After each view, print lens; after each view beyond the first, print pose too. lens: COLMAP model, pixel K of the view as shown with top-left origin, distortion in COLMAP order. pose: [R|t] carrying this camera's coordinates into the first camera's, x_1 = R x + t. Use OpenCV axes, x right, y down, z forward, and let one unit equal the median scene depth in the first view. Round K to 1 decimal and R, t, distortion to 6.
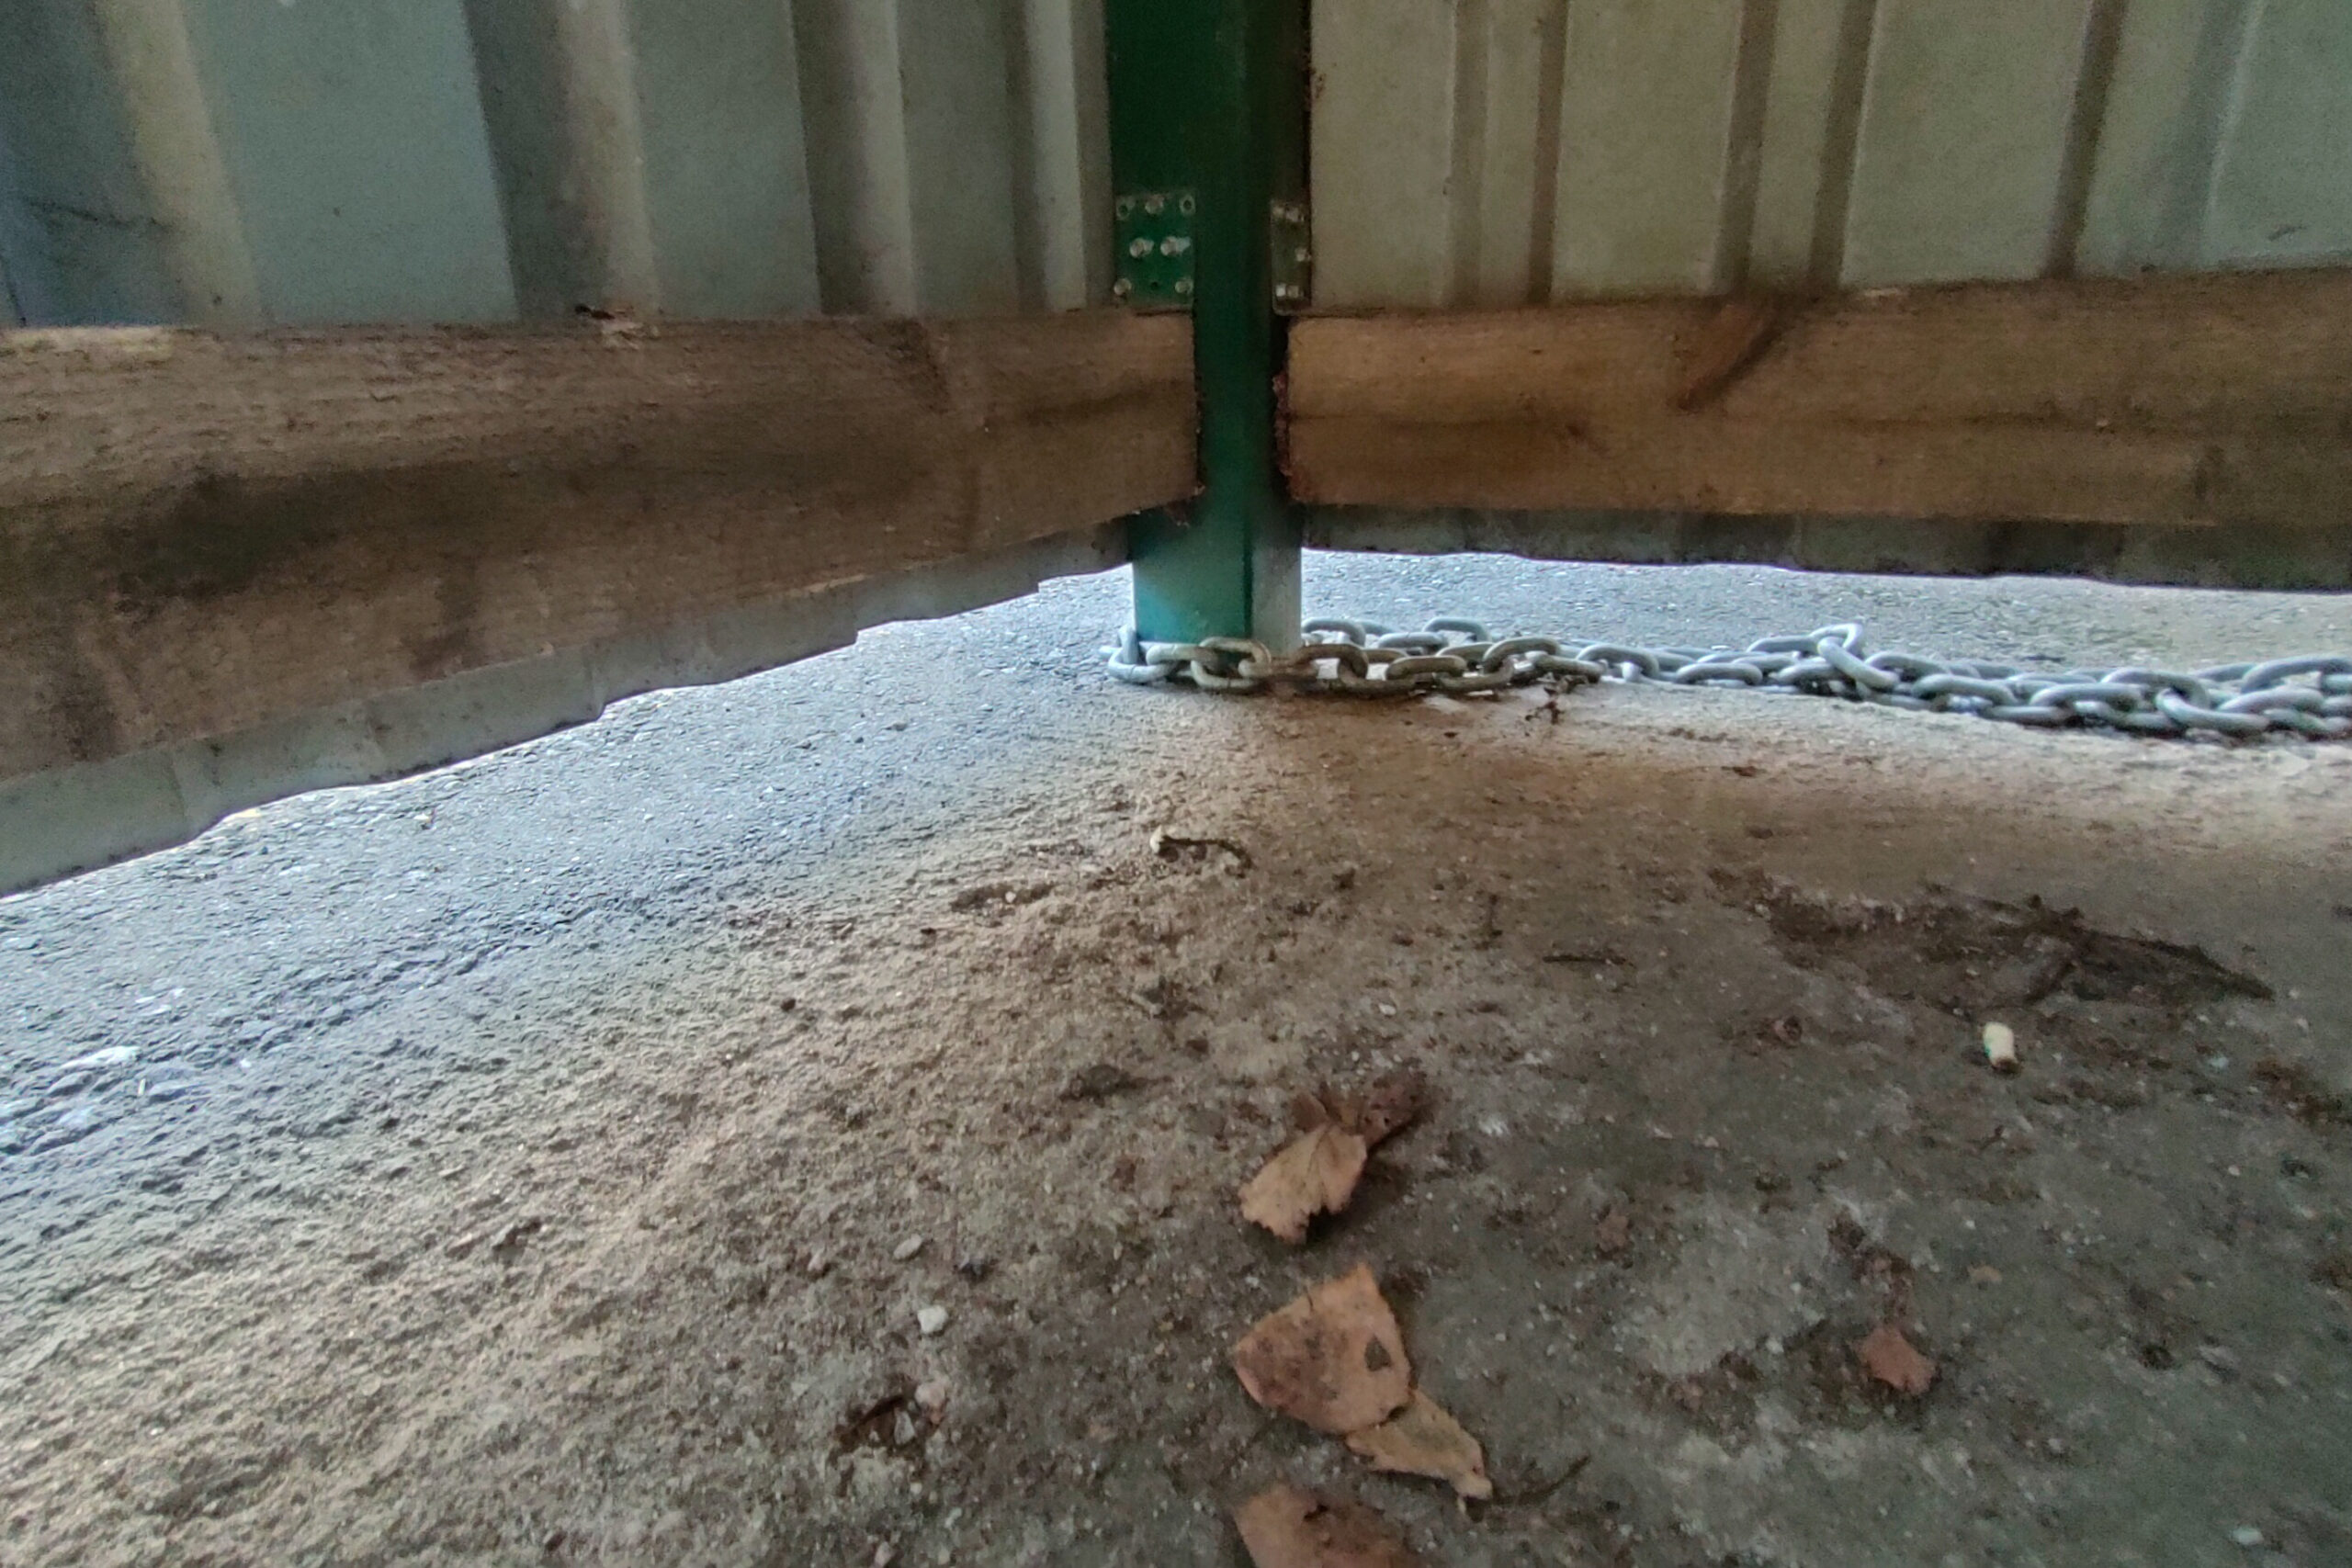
lens RADIAL K [[1227.4, 0, 1140.4], [0, 1227.4, 783.4], [0, 0, 1]] dist [0.004339, 0.000648]
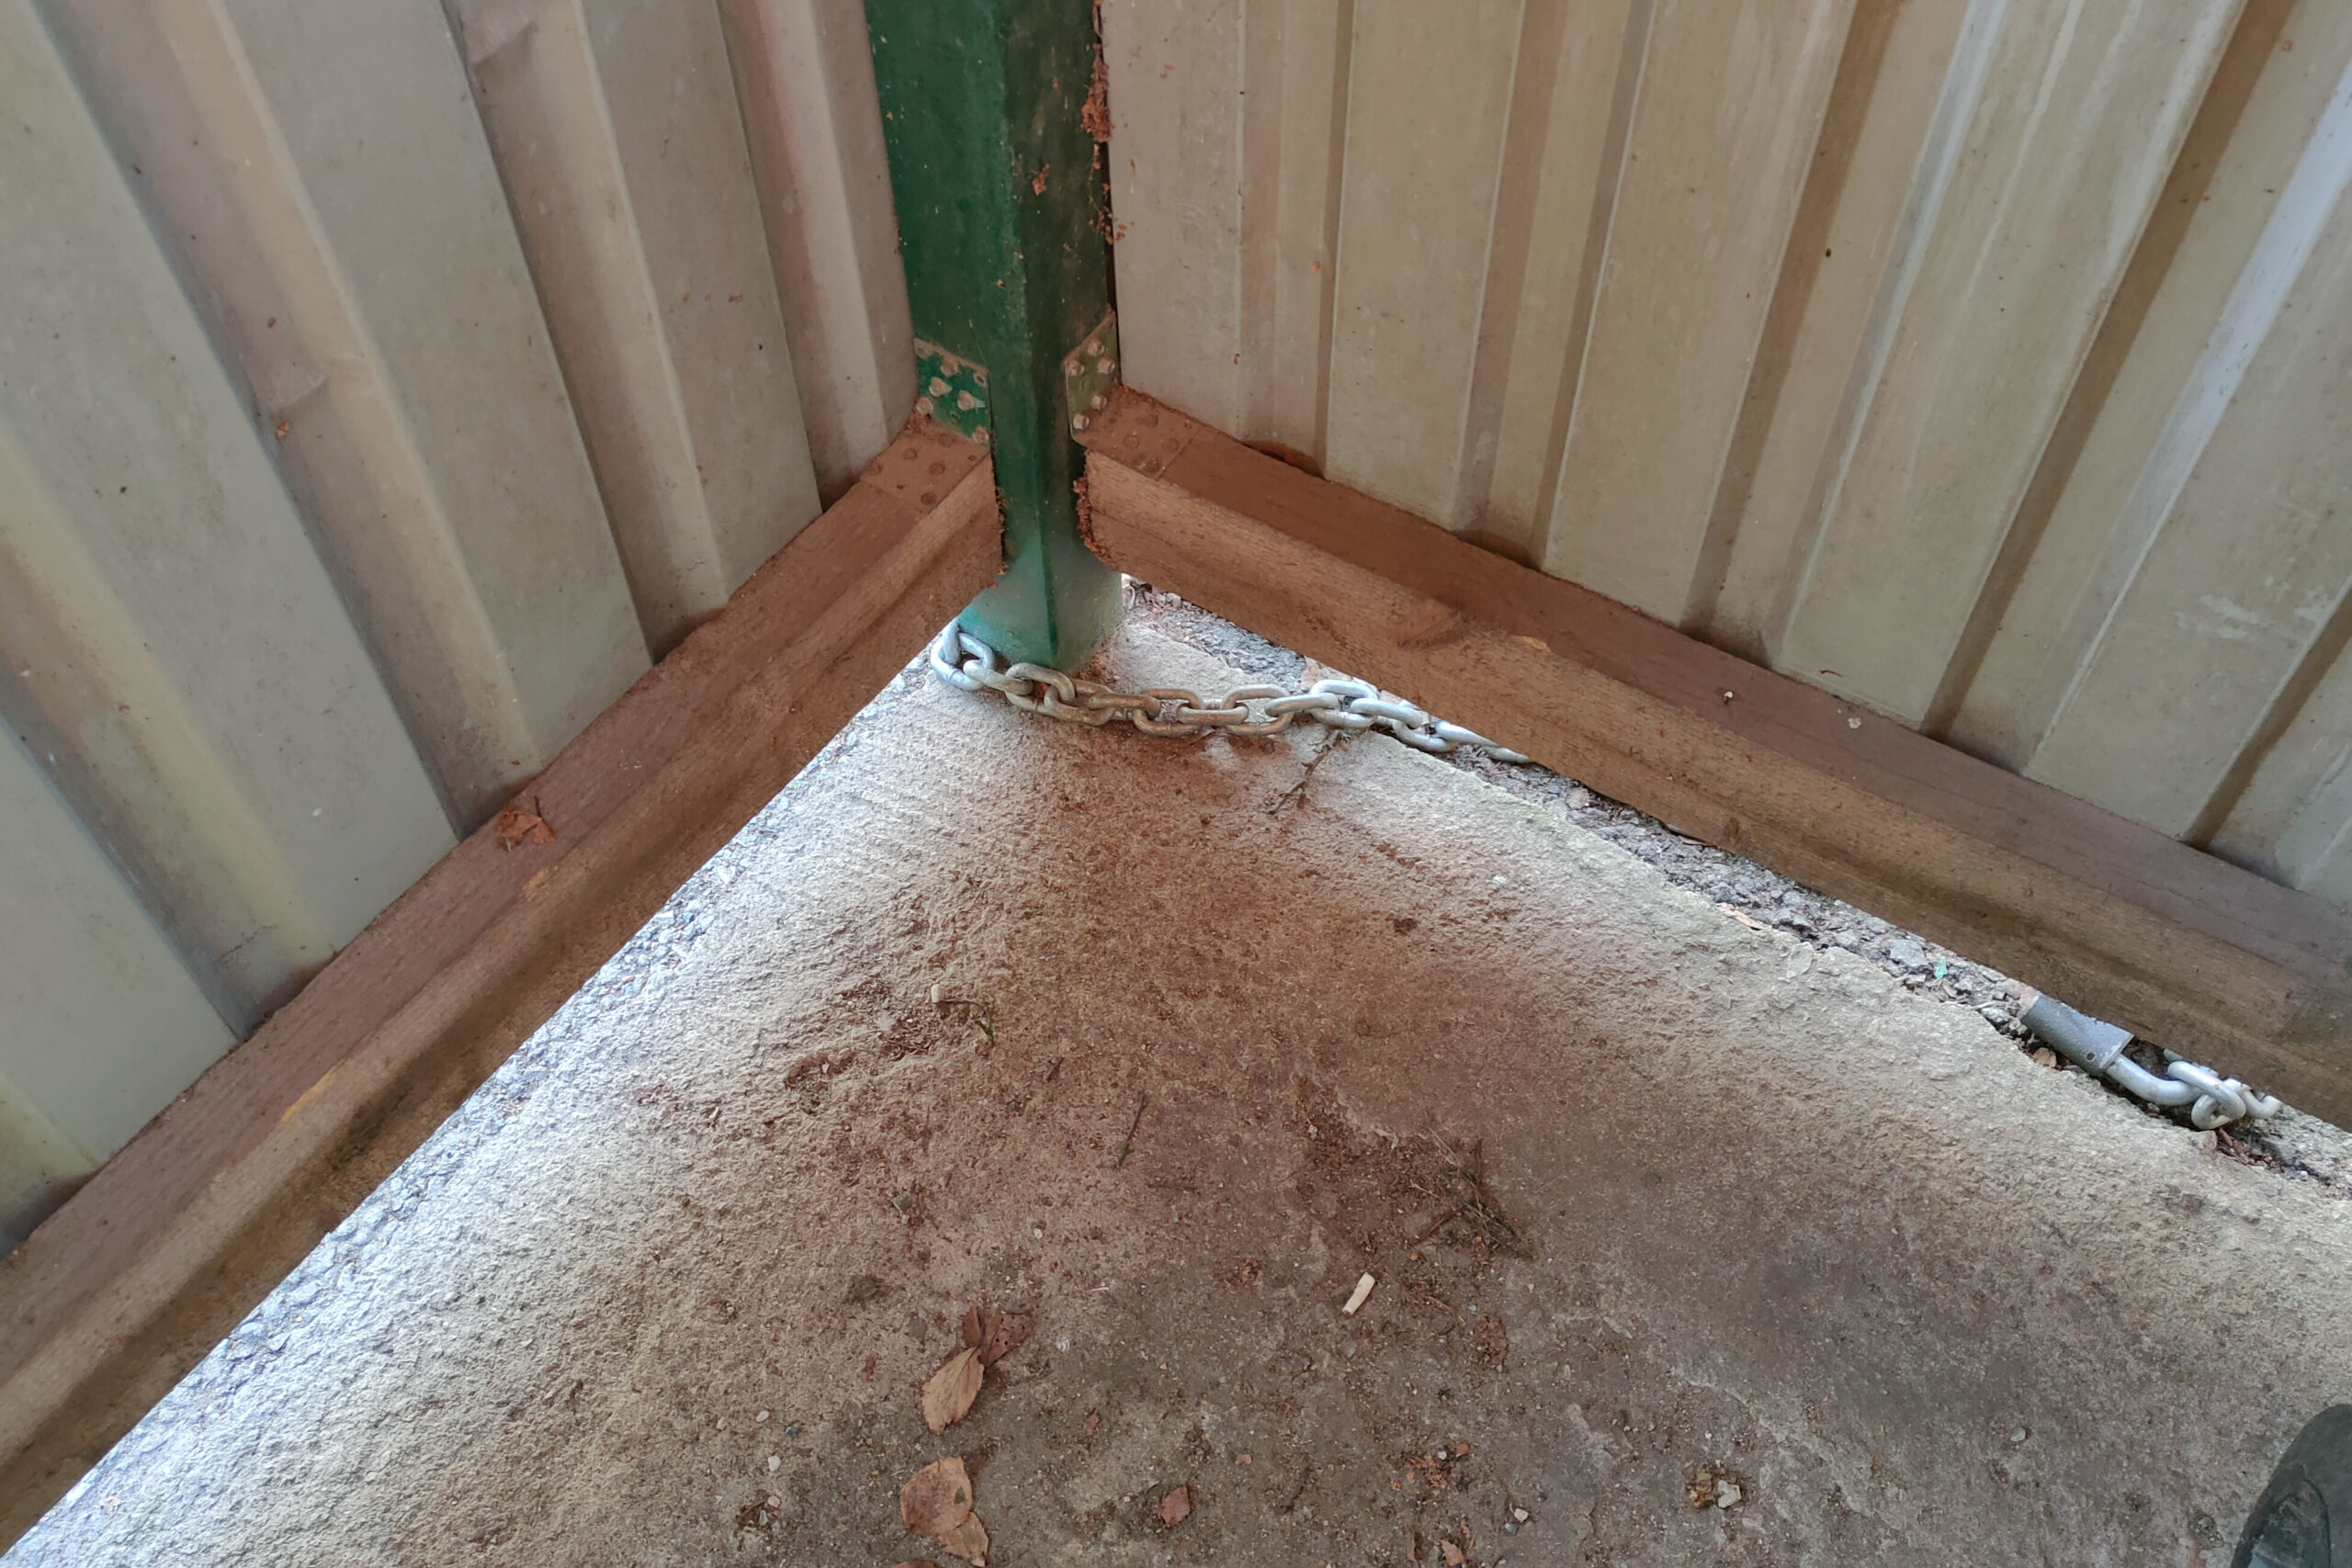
lens RADIAL K [[1983.7, 0, 1176.0], [0, 1983.7, 784.0], [0, 0, 1]] dist [0.036526, 0.004806]
pose [[0.999048, 0.042456, 0.010025, 0.380705], [-0.041055, 0.837367, 0.545098, -2.093047], [0.014748, -0.544990, 0.838313, -1.104501]]
